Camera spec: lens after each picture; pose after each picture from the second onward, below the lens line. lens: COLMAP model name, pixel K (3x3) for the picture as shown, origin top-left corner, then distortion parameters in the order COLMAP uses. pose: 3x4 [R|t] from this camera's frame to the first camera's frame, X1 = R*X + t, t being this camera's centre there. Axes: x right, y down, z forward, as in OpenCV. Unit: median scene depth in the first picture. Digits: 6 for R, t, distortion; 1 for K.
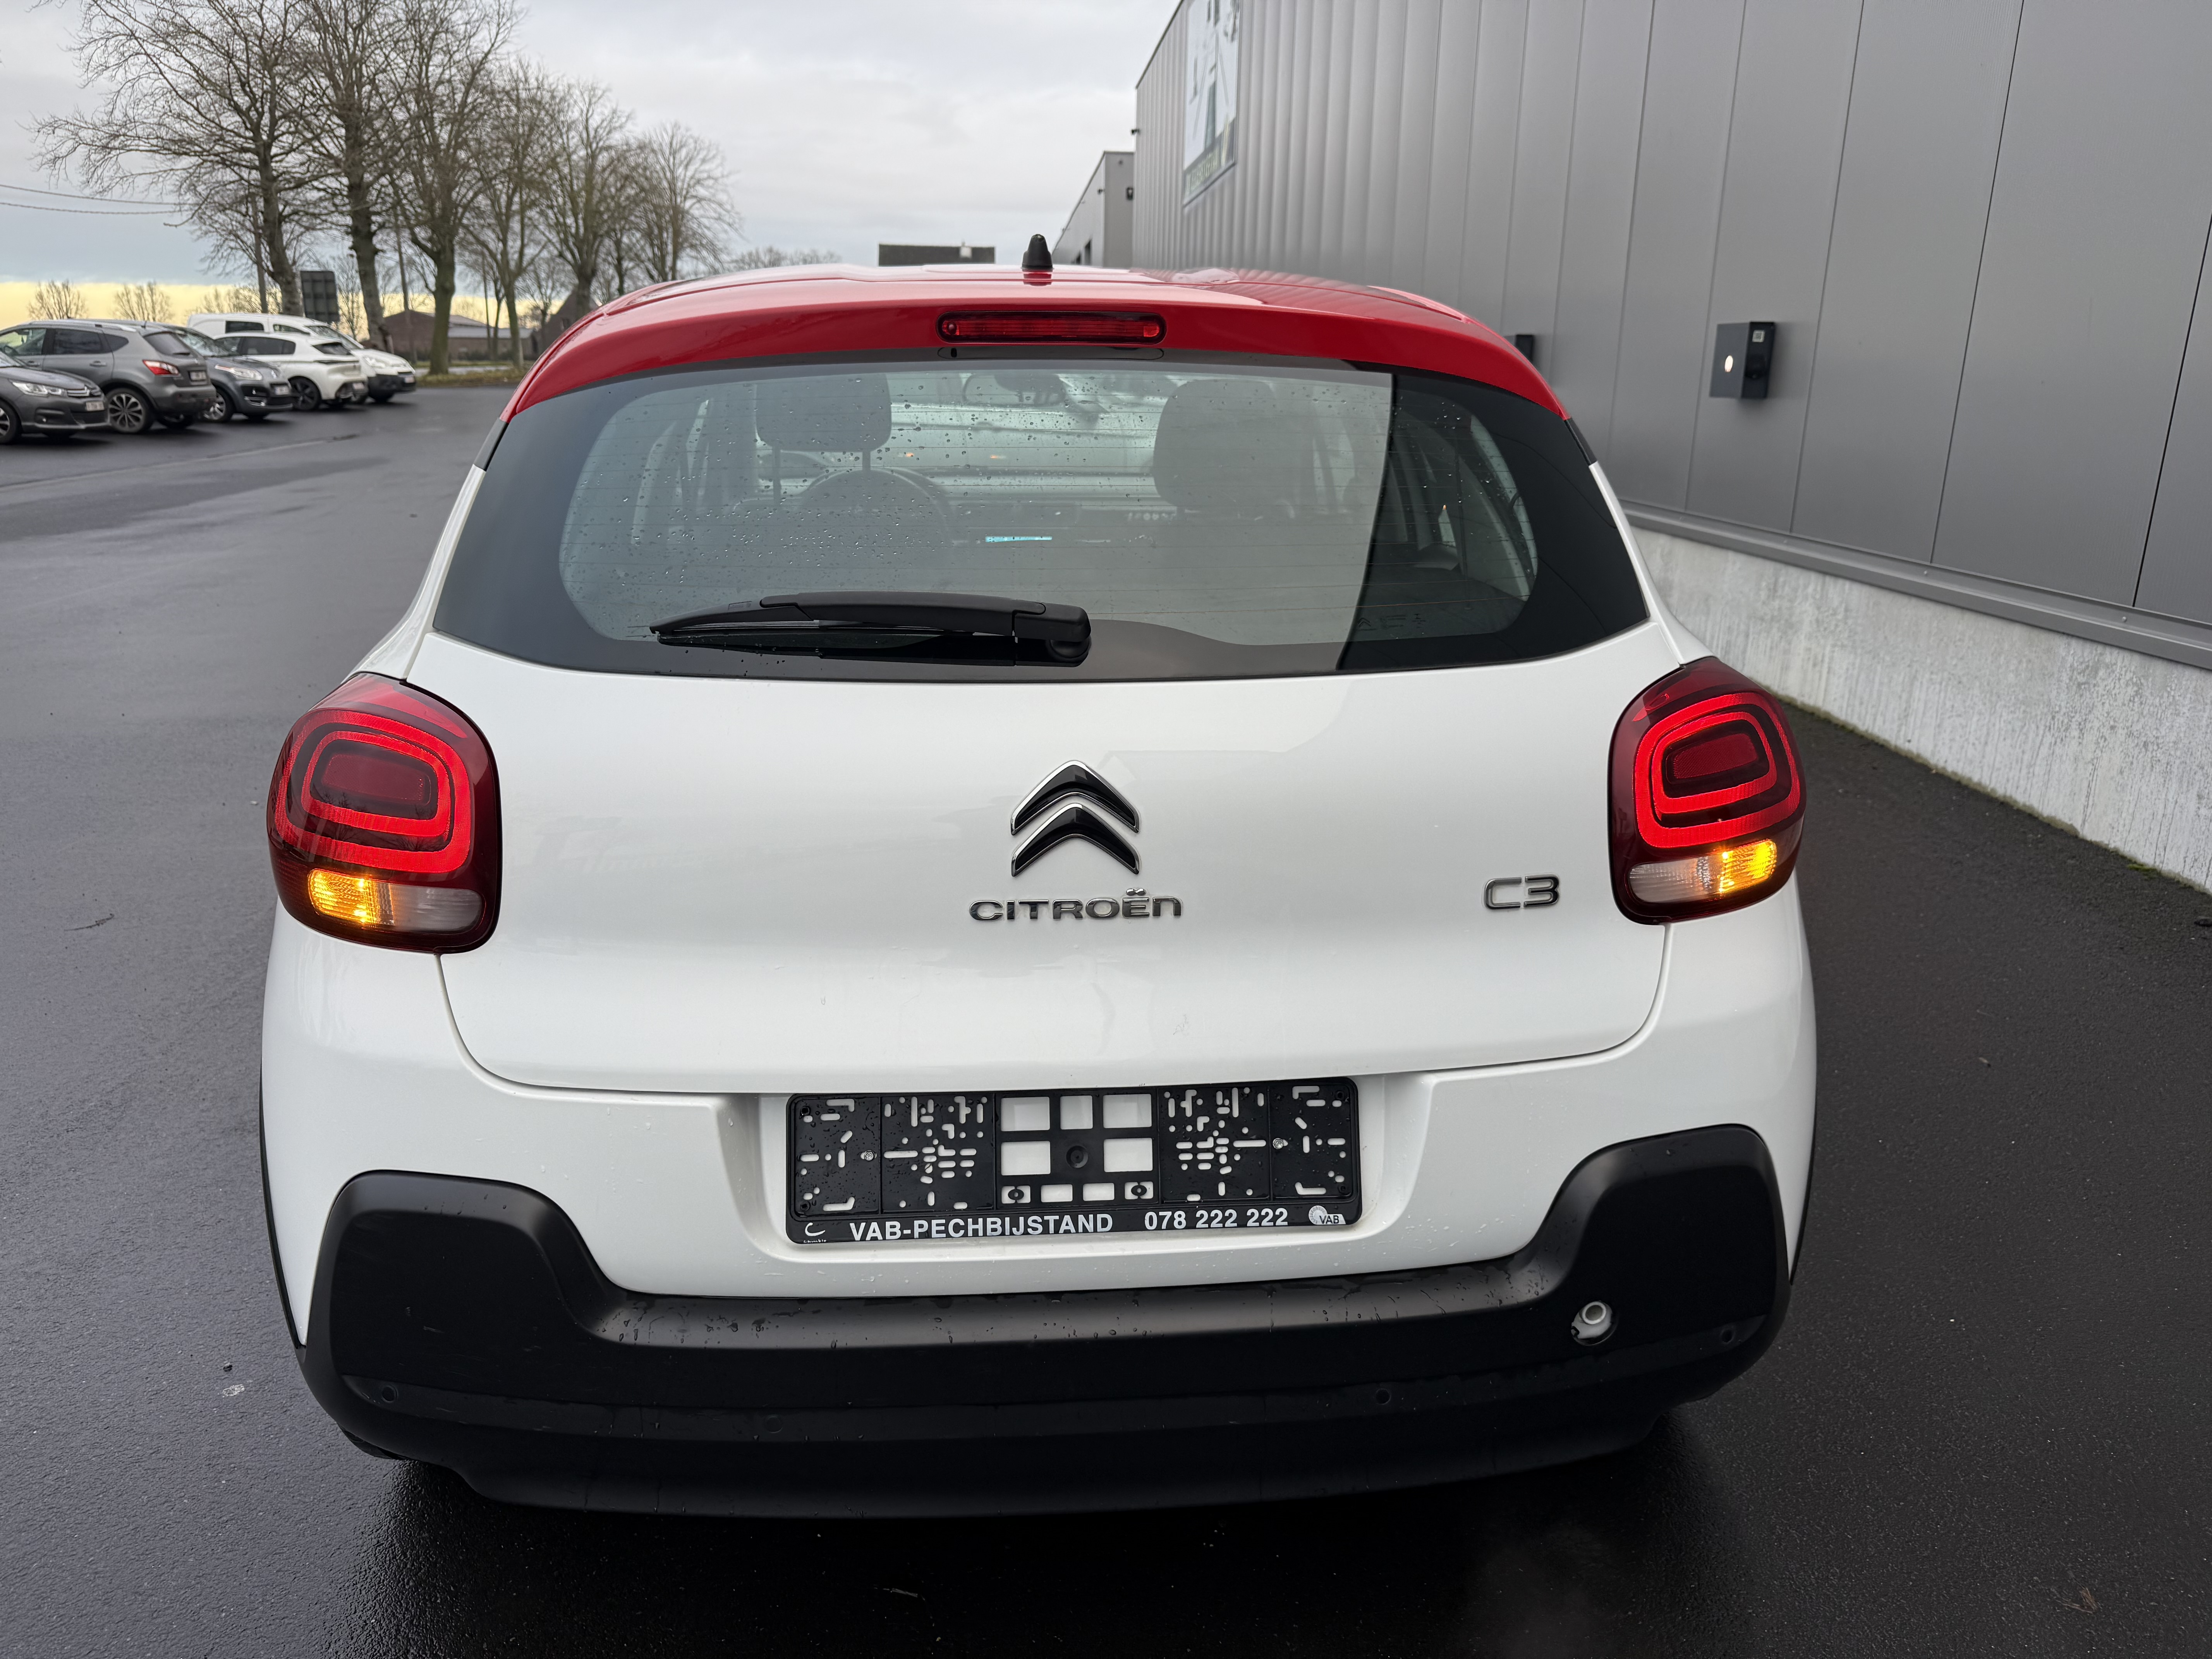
lens RADIAL K [[1586.0, 0, 1163.6], [0, 1586.0, 774.5], [0, 0, 1]] dist [0.022001, -0.045420]
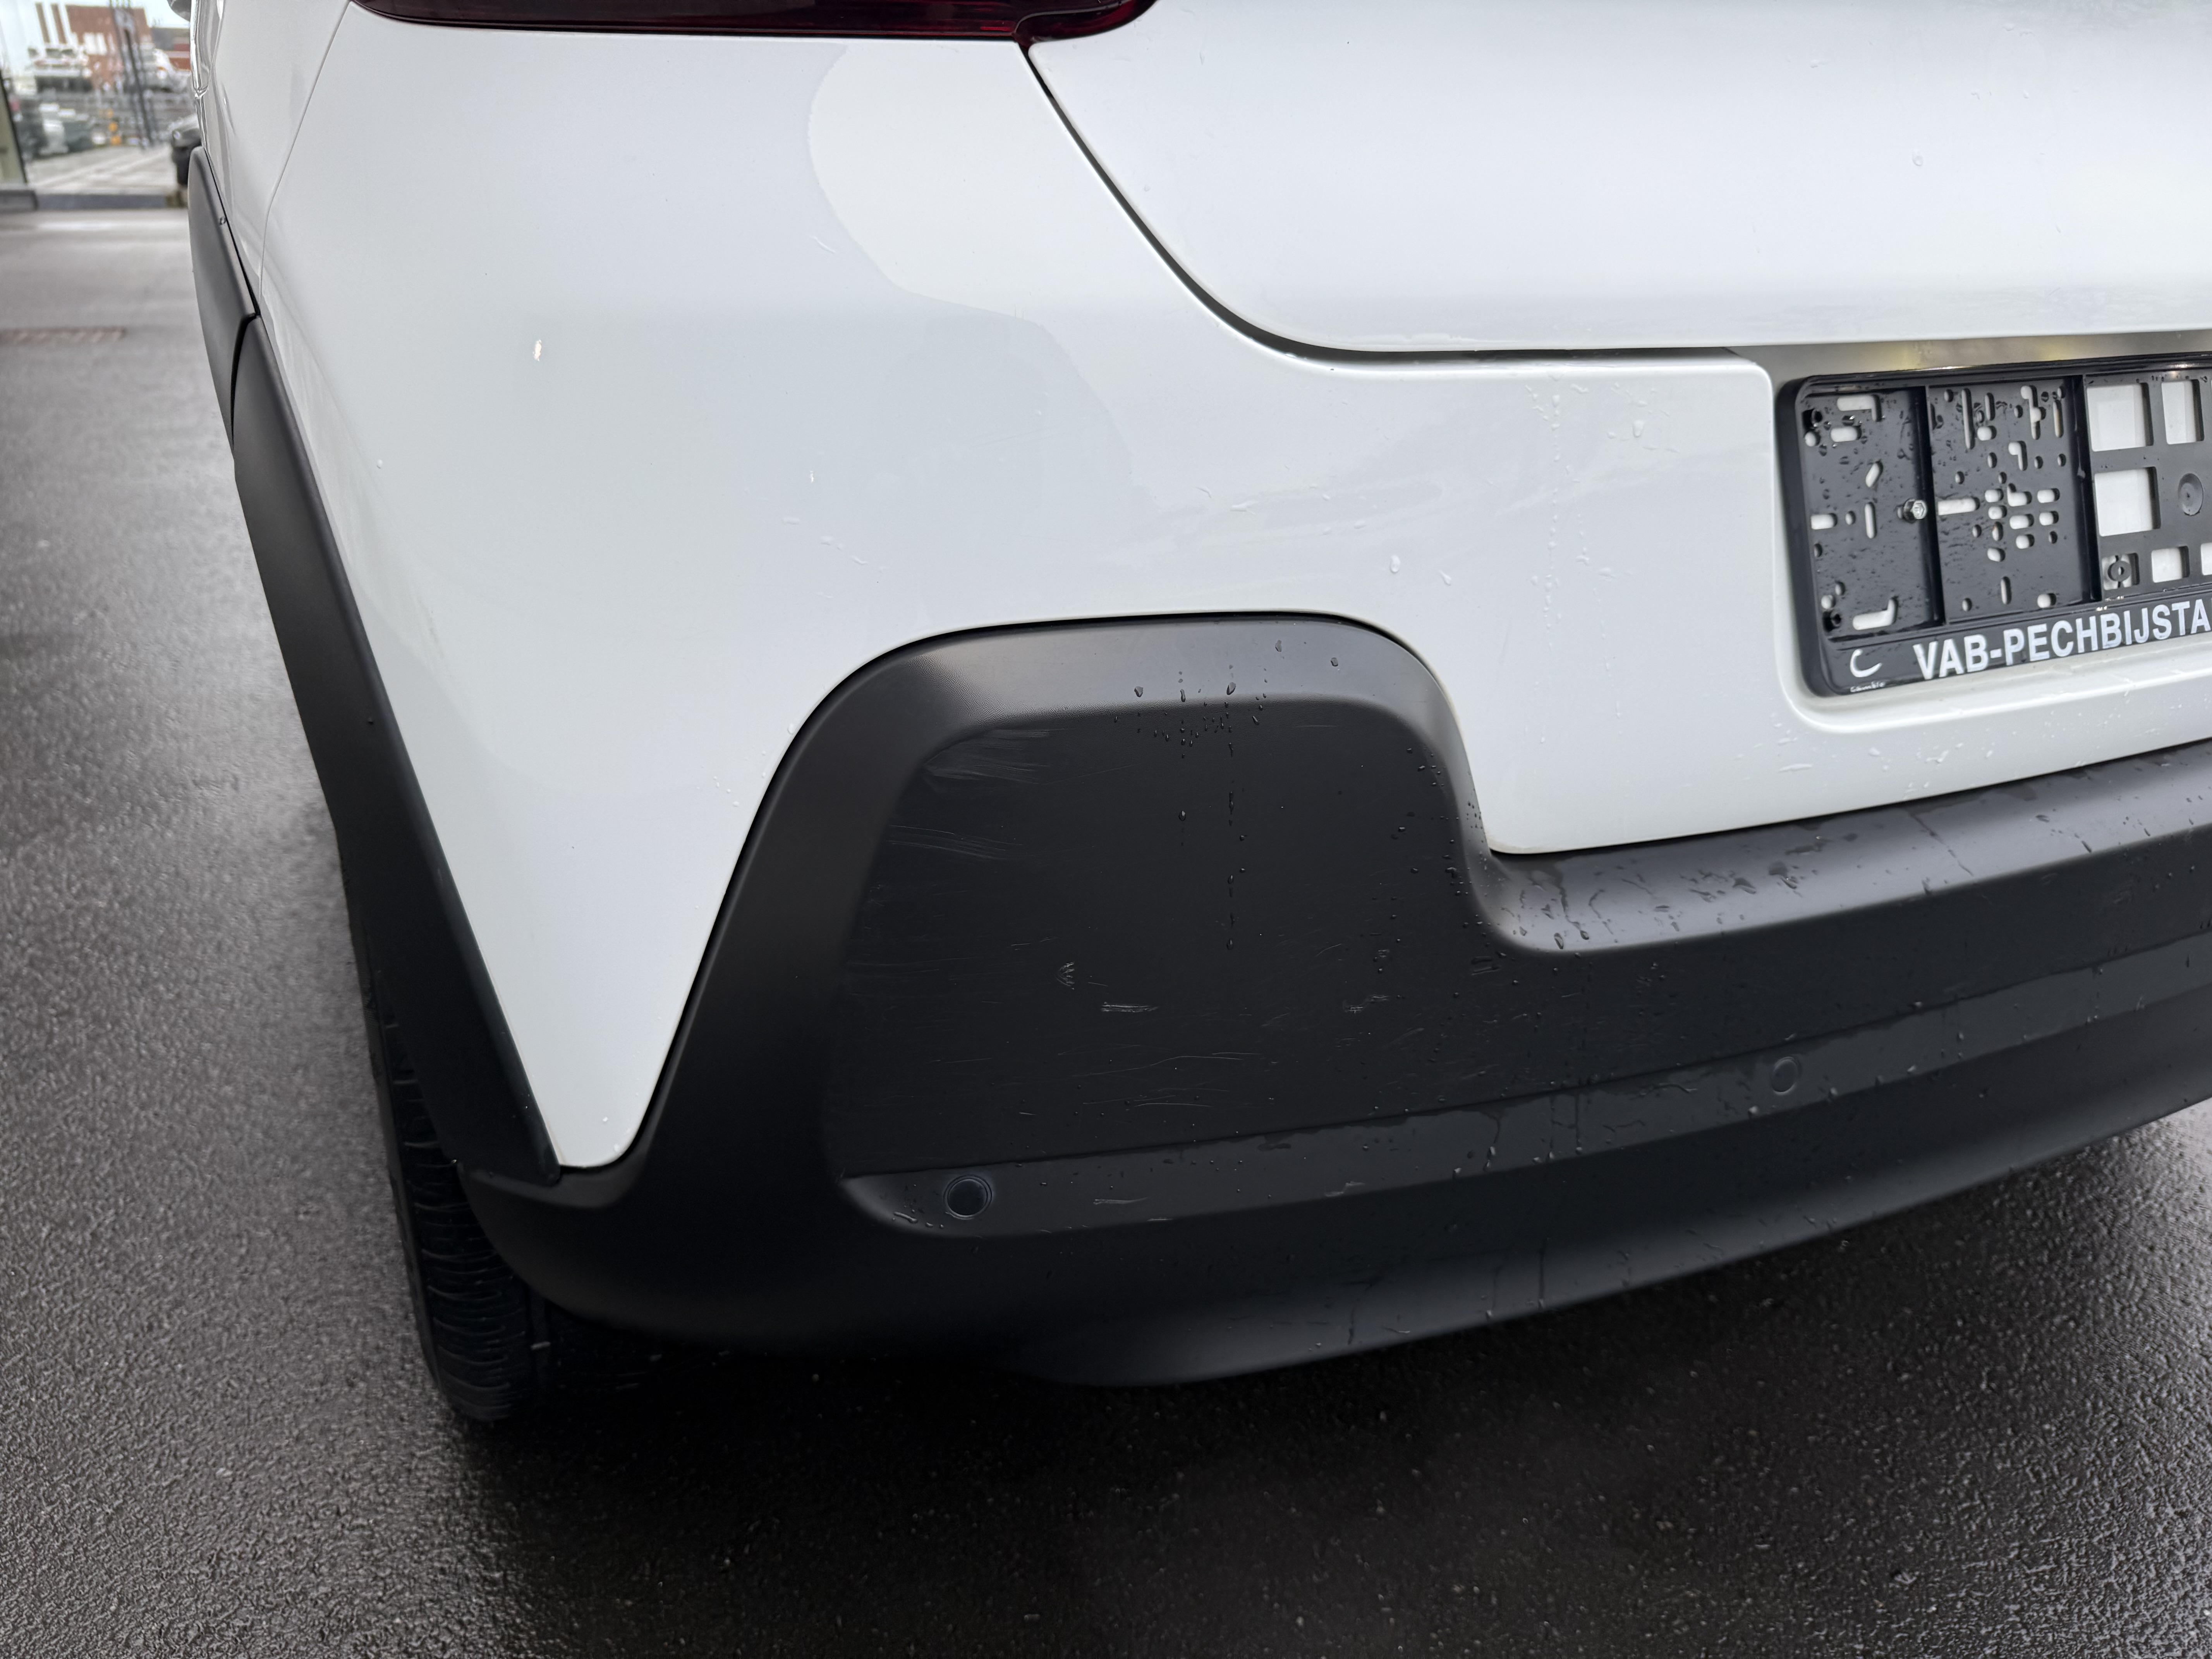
lens RADIAL K [[1586.0, 0, 1110.8], [0, 1586.0, 815.4], [0, 0, 1]] dist [0.022001, -0.045420]
pose [[0.934033, -0.134742, 0.330798, -0.581591], [0.083678, 0.982891, 0.164083, 0.229922], [-0.347248, -0.125579, 0.929327, 0.621387]]
